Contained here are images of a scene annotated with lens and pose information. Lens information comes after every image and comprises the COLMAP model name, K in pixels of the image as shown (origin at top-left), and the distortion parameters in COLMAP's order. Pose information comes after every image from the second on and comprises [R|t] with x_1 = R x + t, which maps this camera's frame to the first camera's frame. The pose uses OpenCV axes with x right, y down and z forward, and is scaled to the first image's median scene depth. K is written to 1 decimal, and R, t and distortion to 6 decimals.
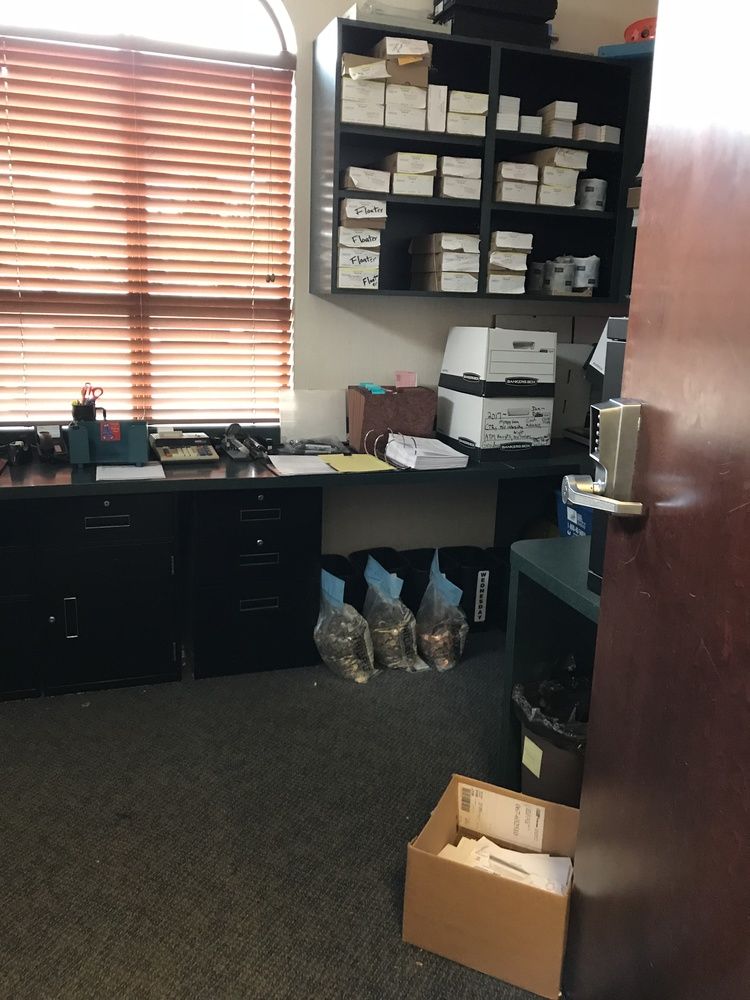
lens RADIAL K [[840.1, 0, 375.5], [0, 840.1, 498.1], [0, 0, 1]] dist [0.004657, 0.013022]
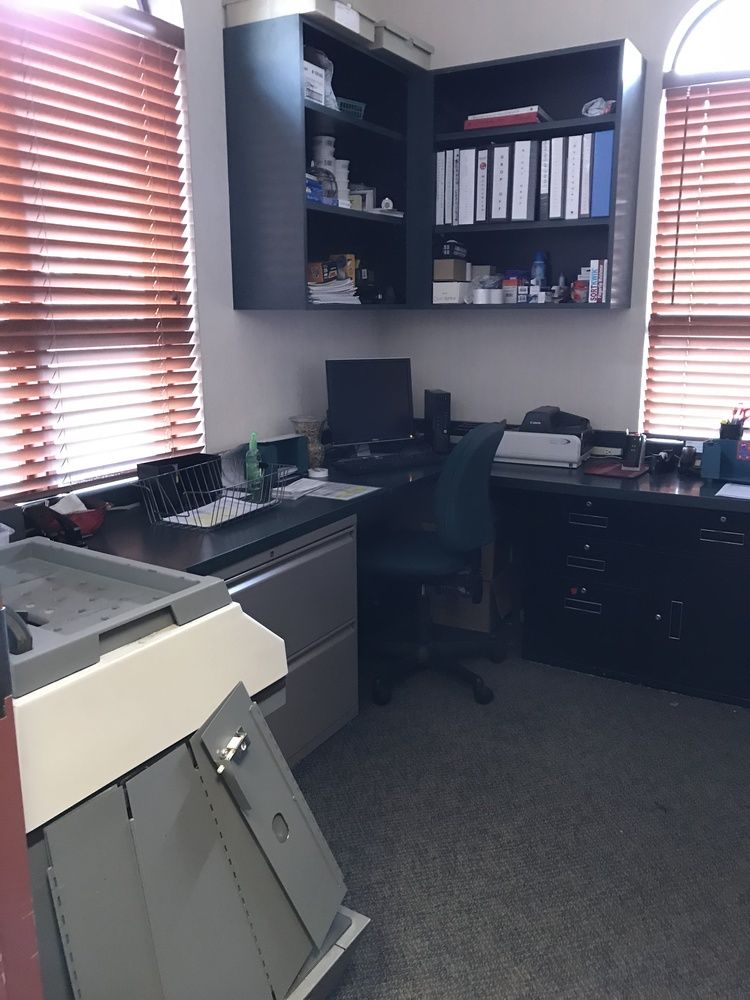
lens RADIAL K [[840.1, 0, 375.6], [0, 840.1, 501.2], [0, 0, 1]] dist [0.004657, 0.013022]
pose [[0.655132, 0.137701, -0.742860, 0.153099], [-0.157595, 0.986528, 0.043885, 0.006392], [0.738895, 0.088320, 0.668007, -0.005098]]
